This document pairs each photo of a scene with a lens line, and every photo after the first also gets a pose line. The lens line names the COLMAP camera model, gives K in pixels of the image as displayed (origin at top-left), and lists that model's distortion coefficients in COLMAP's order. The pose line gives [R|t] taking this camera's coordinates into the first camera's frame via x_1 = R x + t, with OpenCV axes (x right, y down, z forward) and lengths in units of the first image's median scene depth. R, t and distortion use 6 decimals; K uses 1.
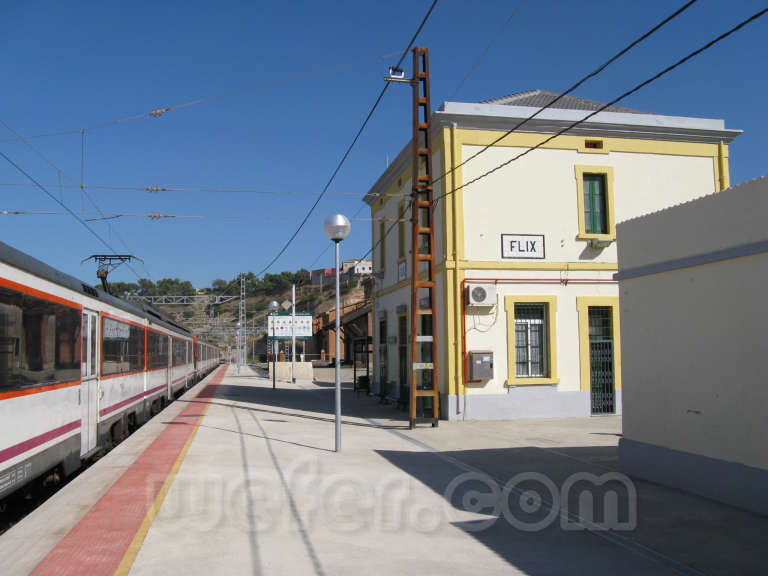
lens RADIAL K [[787.7, 0, 384.0], [0, 787.7, 288.0], [0, 0, 1]] dist [-0.187137, 0.189939]
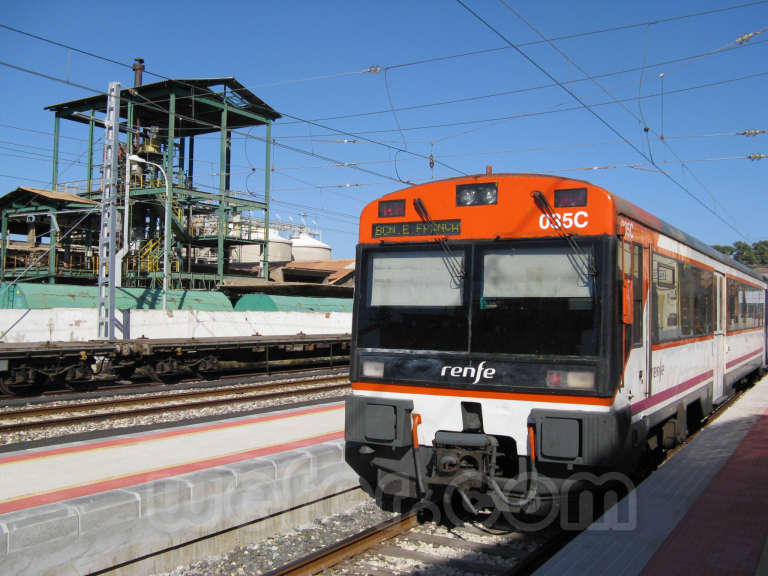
lens RADIAL K [[795.6, 0, 384.0], [0, 795.6, 288.0], [0, 0, 1]] dist [-0.194498, 0.213273]
pose [[0.751676, 0.000689, -0.659532, 0.073325], [0.034497, 0.998590, 0.040360, -0.044301], [0.658630, -0.053089, 0.750592, -0.520044]]
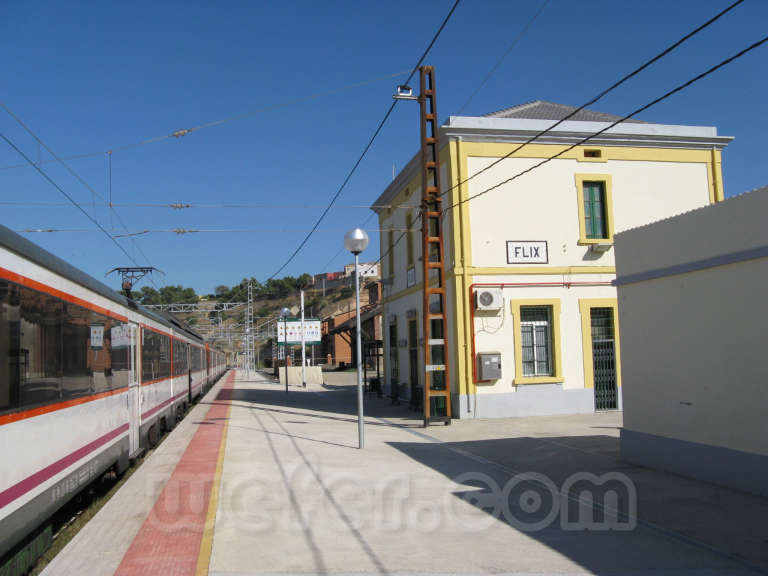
lens RADIAL K [[795.6, 0, 384.0], [0, 795.6, 288.0], [0, 0, 1]] dist [-0.194498, 0.213273]
pose [[0.999806, -0.019686, -0.000654, -0.014706], [0.019684, 0.999802, -0.002745, -0.005727], [0.000708, 0.002732, 0.999996, -0.061087]]
